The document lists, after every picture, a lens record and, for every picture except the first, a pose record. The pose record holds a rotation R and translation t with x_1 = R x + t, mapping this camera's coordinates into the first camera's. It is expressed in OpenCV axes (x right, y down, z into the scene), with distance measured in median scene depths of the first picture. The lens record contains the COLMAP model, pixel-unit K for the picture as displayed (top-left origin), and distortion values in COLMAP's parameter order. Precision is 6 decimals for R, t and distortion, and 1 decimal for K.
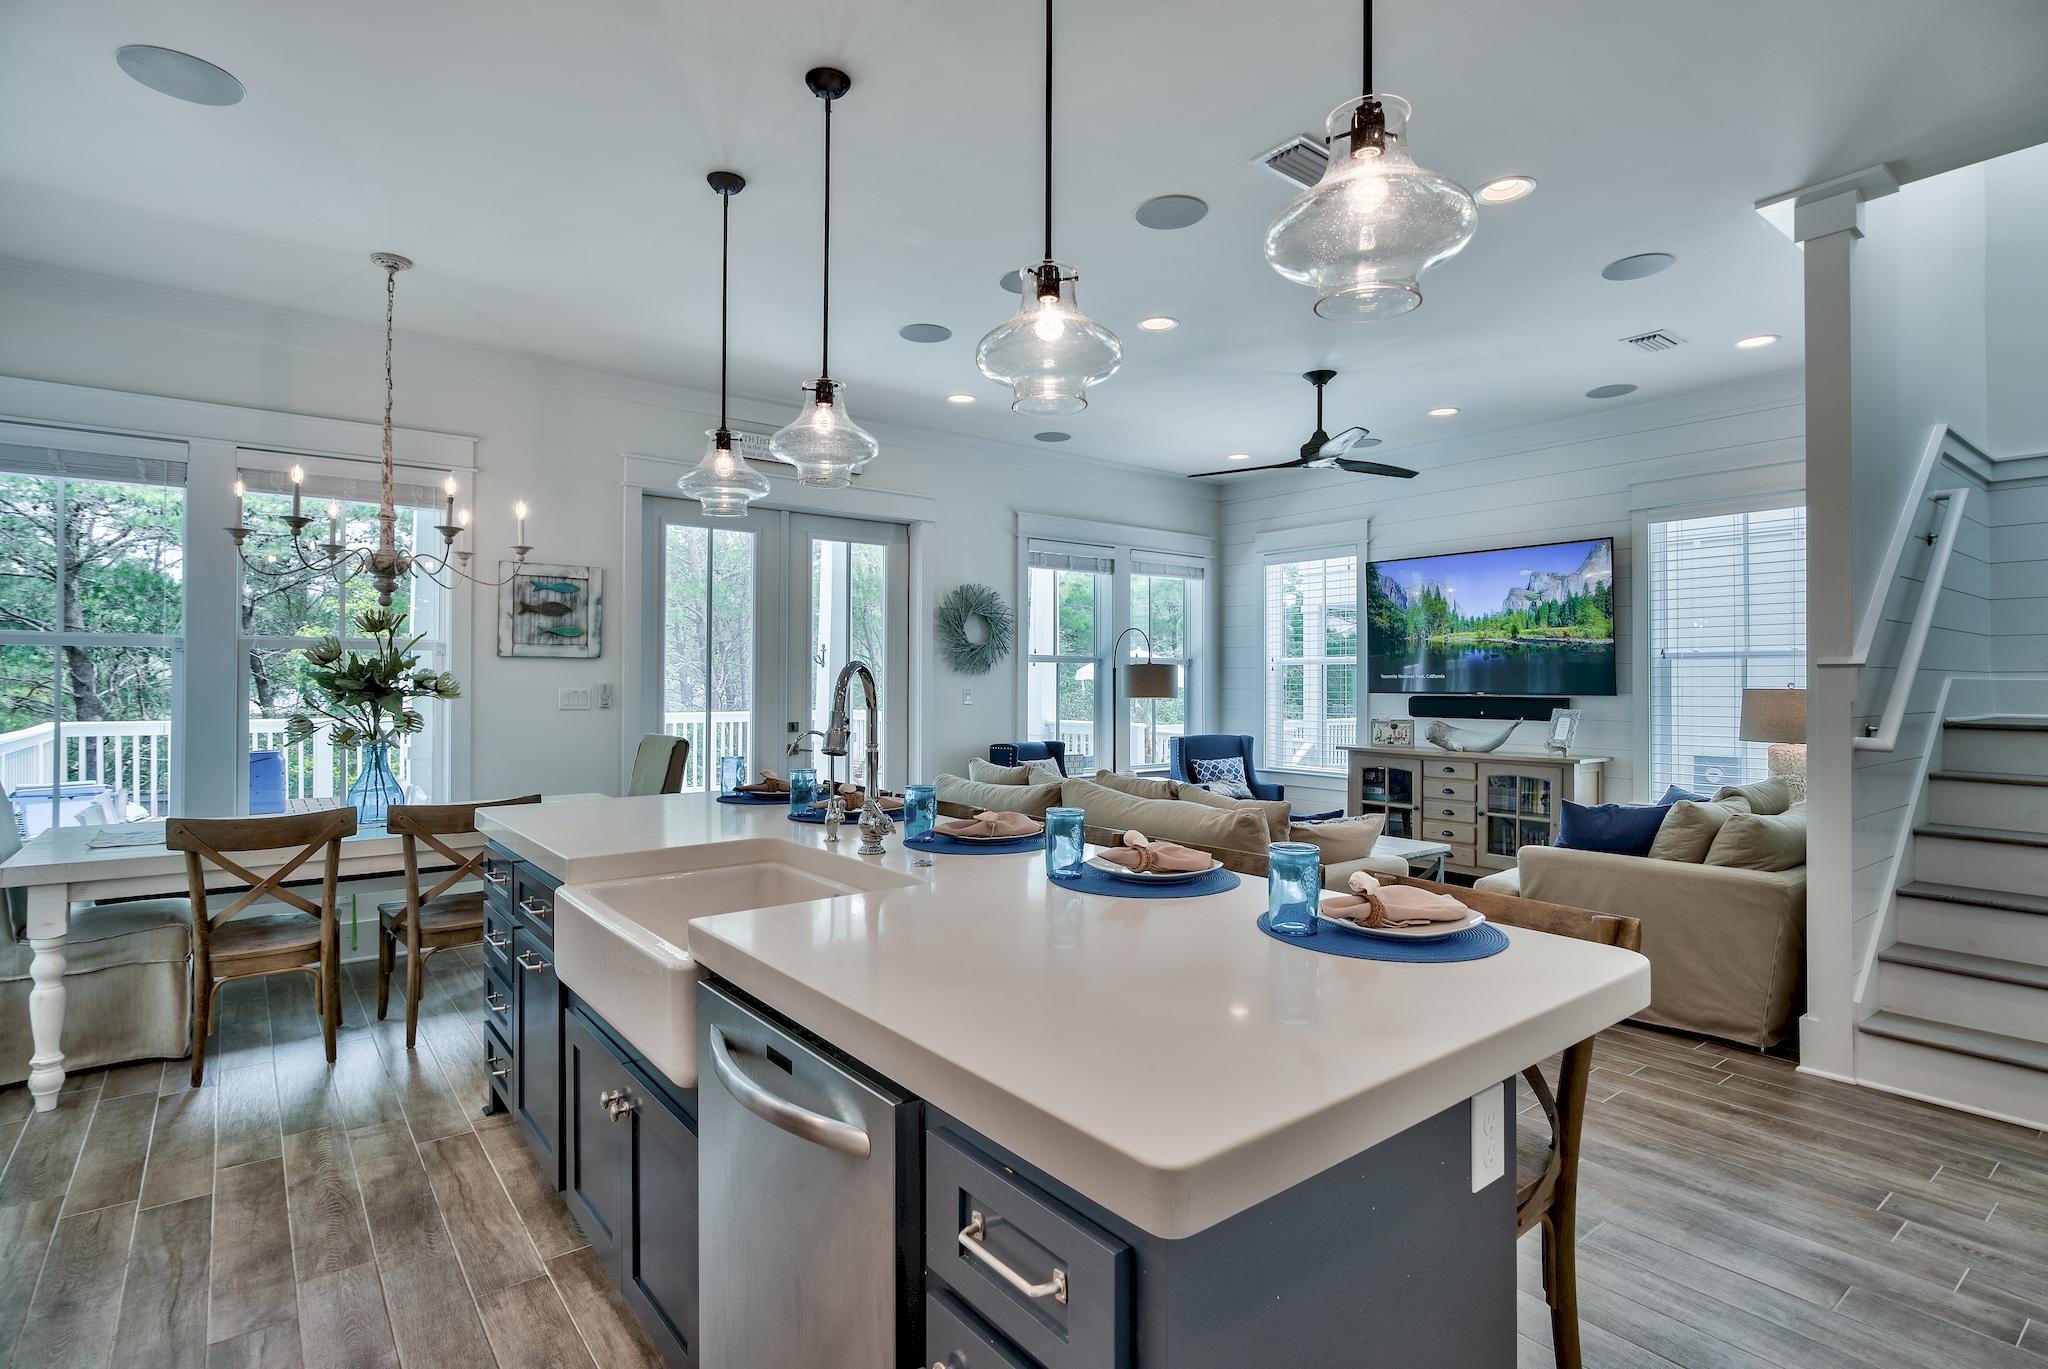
lens RADIAL K [[1006.0, 0, 1015.5], [0, 1006.0, 673.8], [0, 0, 1]] dist [0.000261, -0.000100]
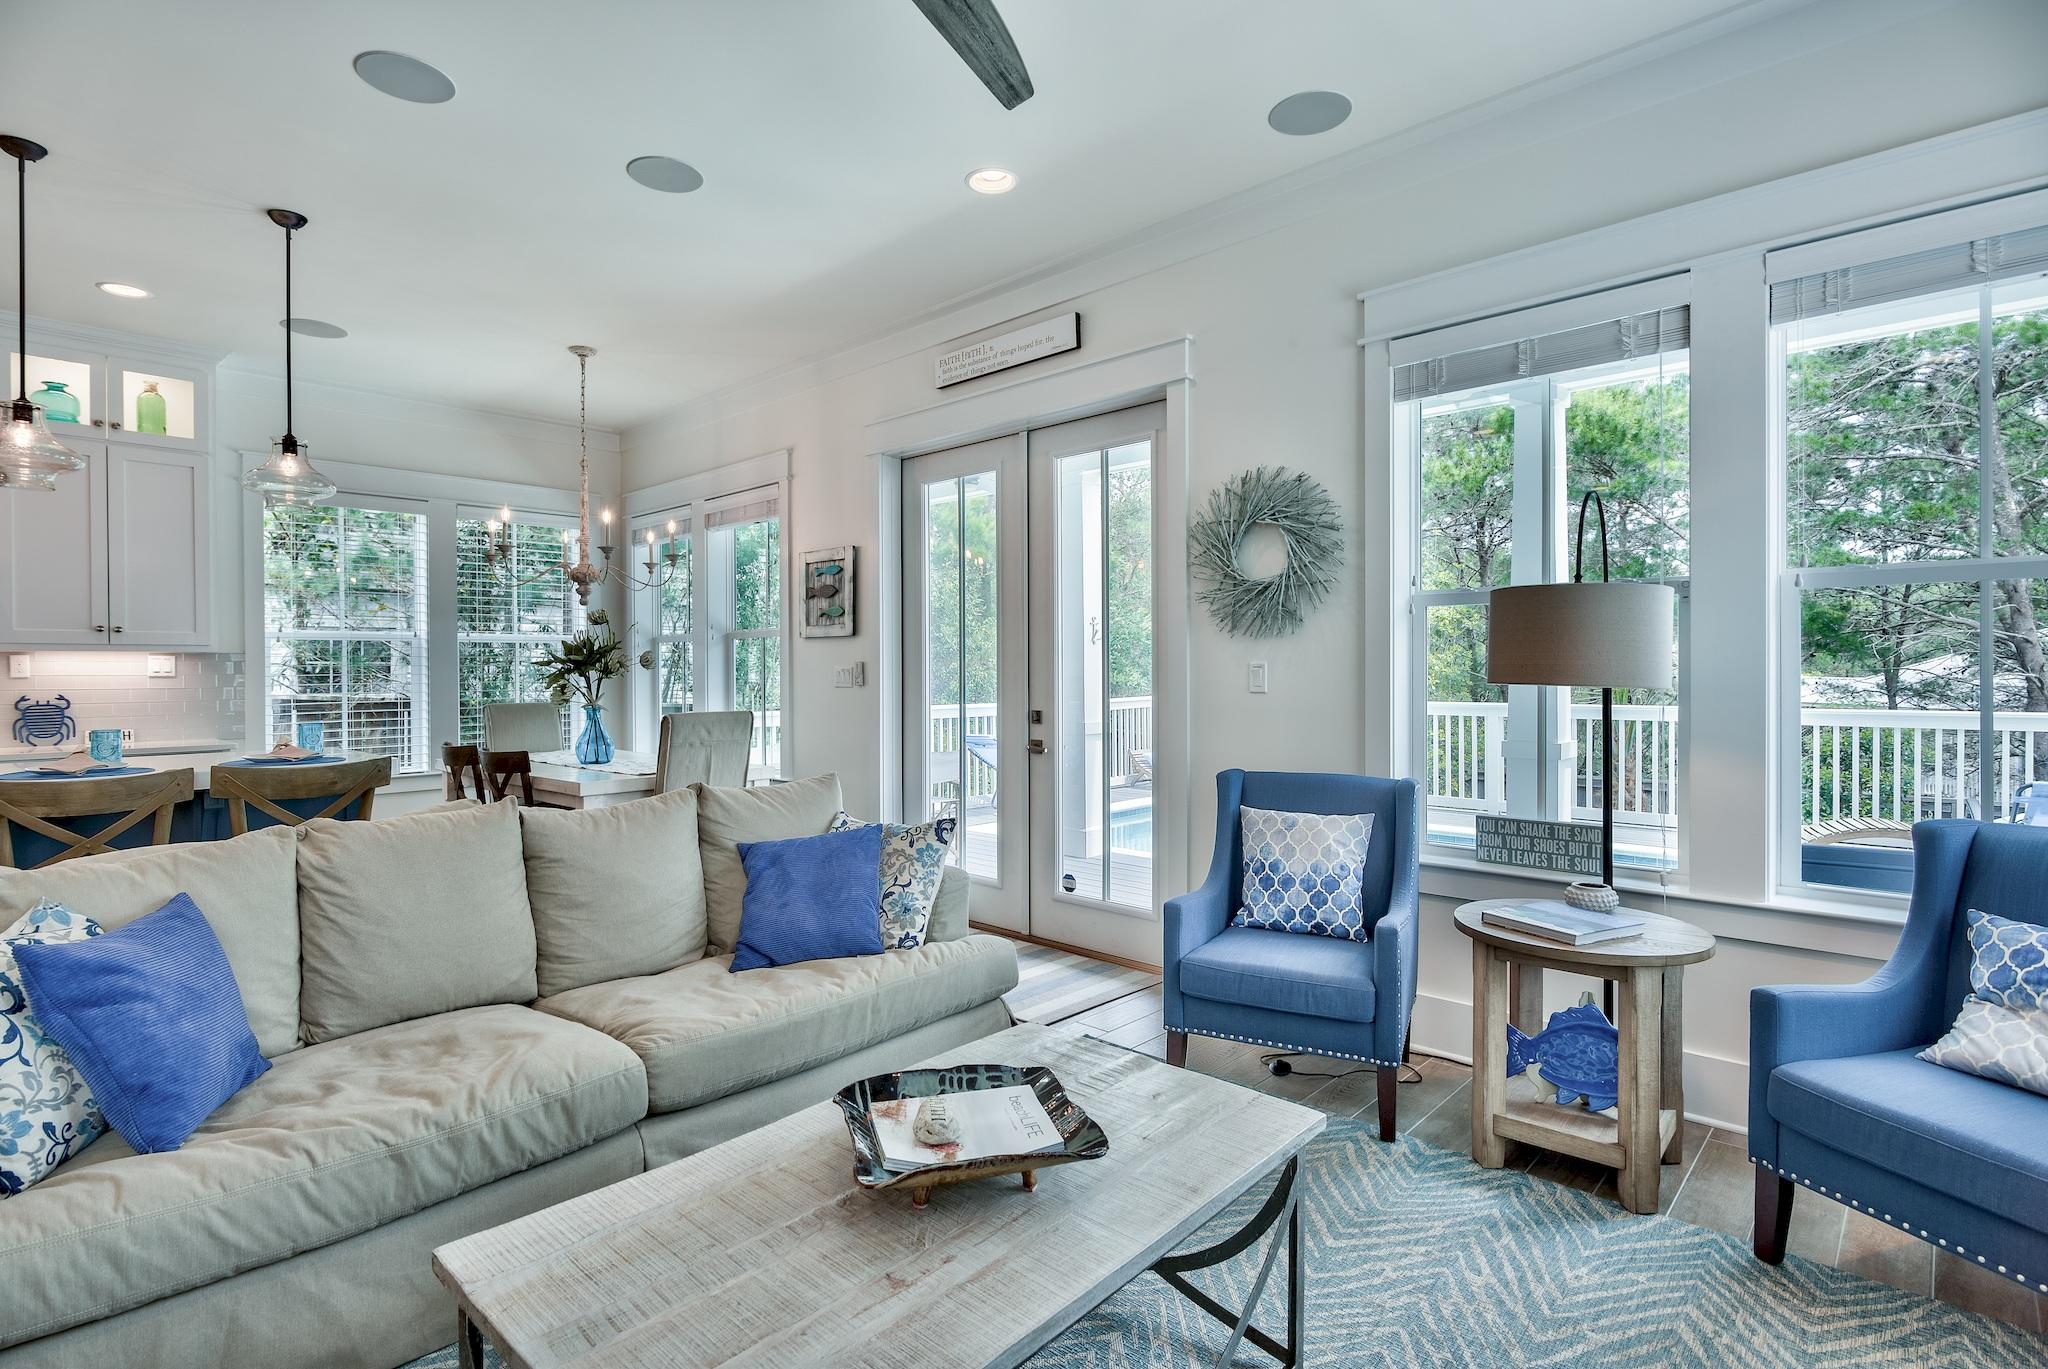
lens RADIAL K [[994.5, 0, 1024.0], [0, 994.5, 684.5], [0, 0, 1]] dist [-0.001632, -0.000128]
pose [[0.156881, 0.011092, -0.987555, 0.490486], [0.013067, 0.999826, 0.013306, 0.017915], [0.987531, -0.014992, 0.156709, 0.837876]]
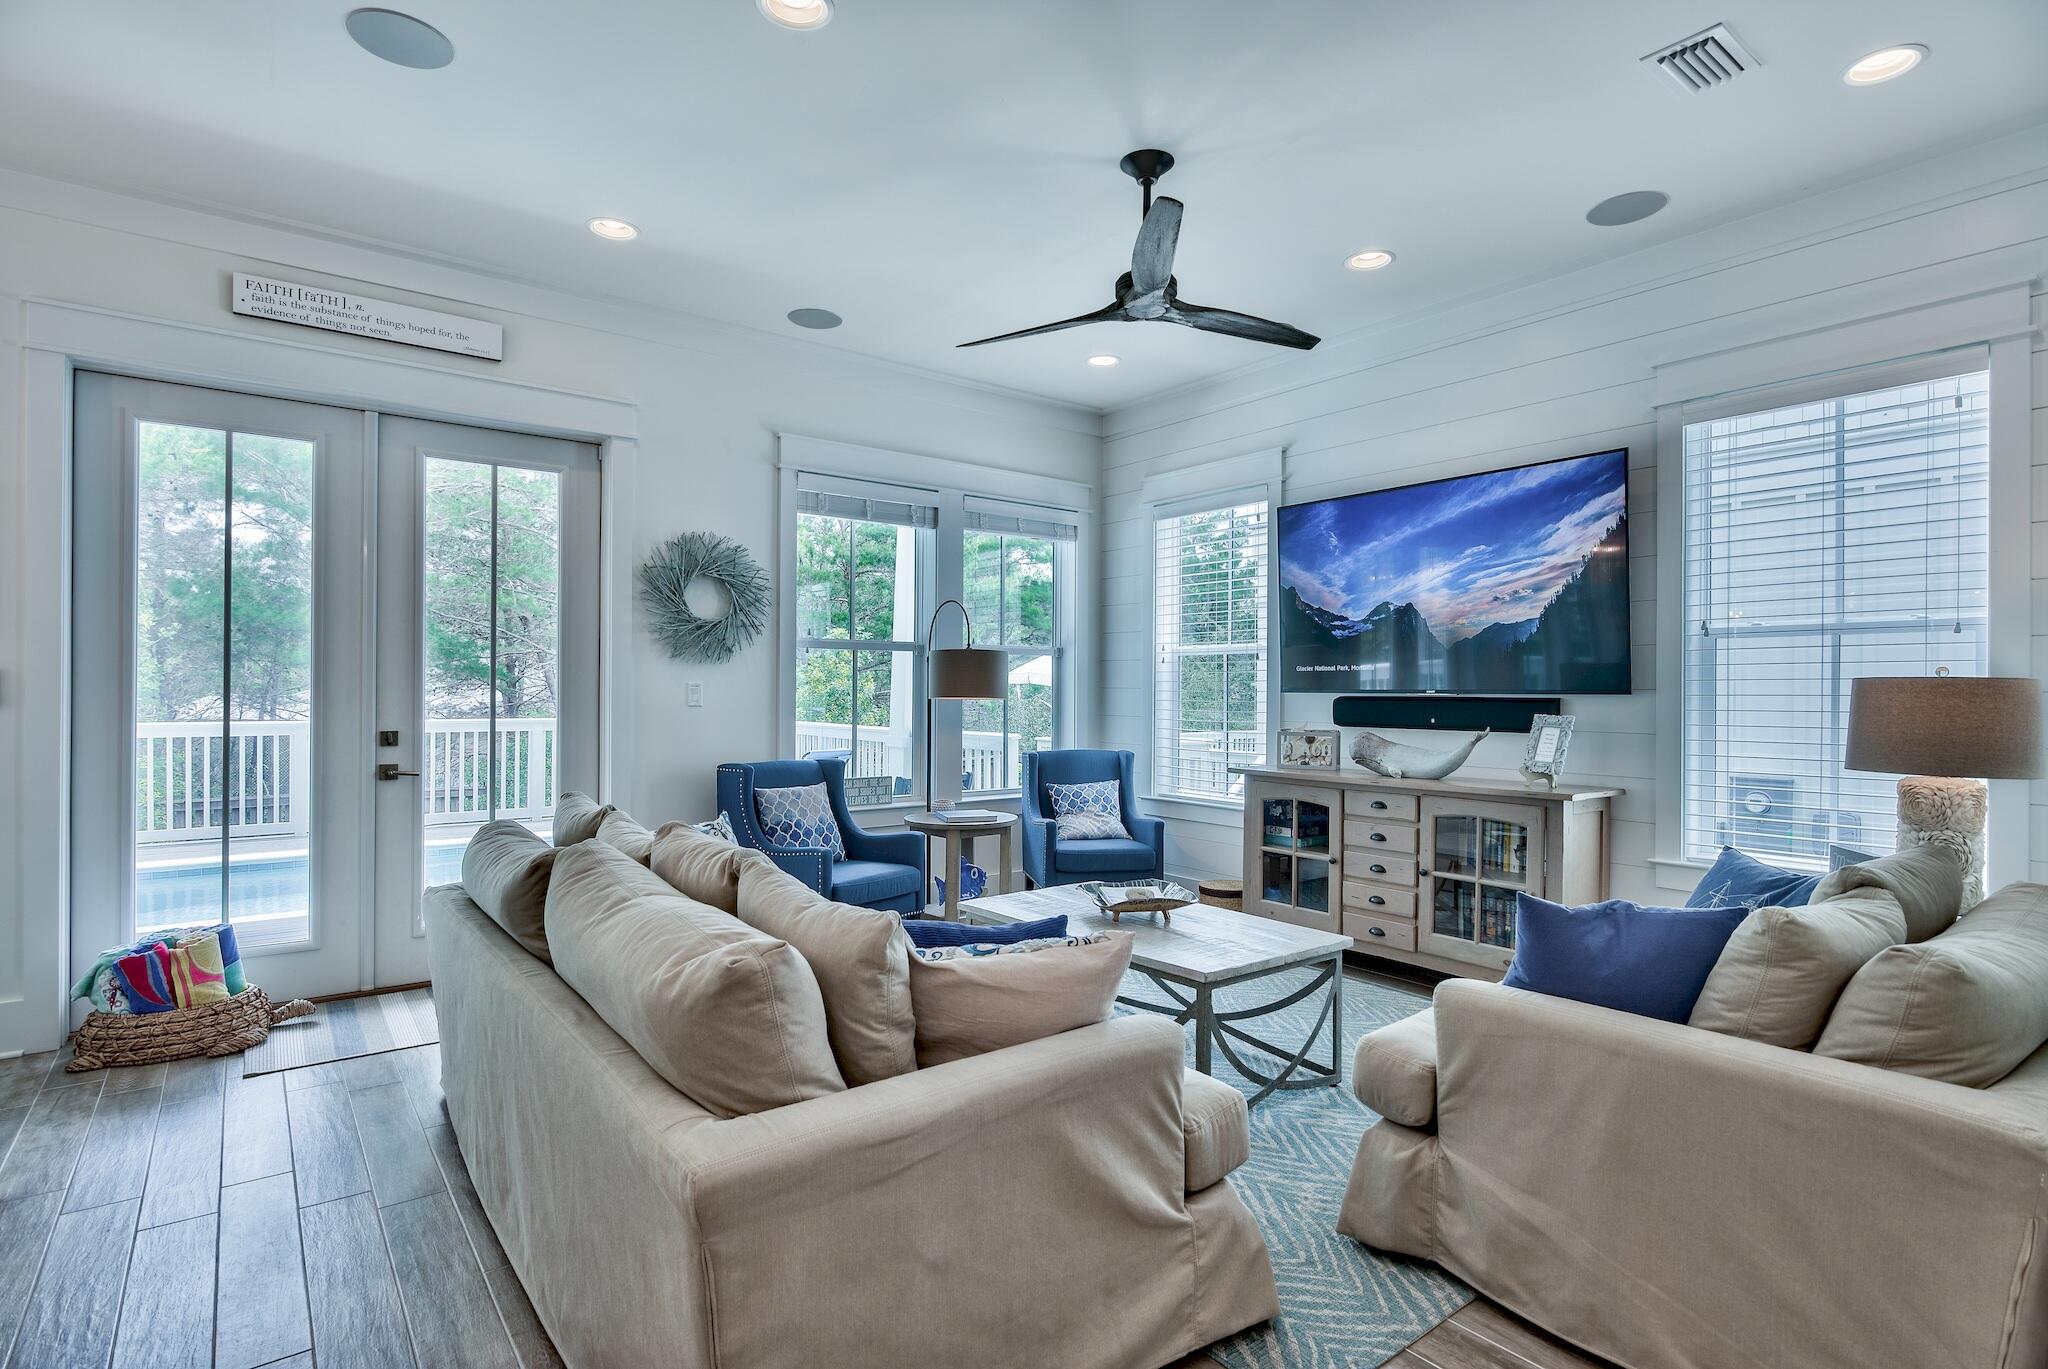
lens RADIAL K [[1012.5, 0, 1021.1], [0, 1012.5, 693.2], [0, 0, 1]] dist [-0.001996, -0.000270]
pose [[0.999988, 0.003194, -0.003694, 0.190989], [-0.003155, 0.999938, 0.010712, 0.013994], [0.003728, -0.010701, 0.999936, 0.320002]]
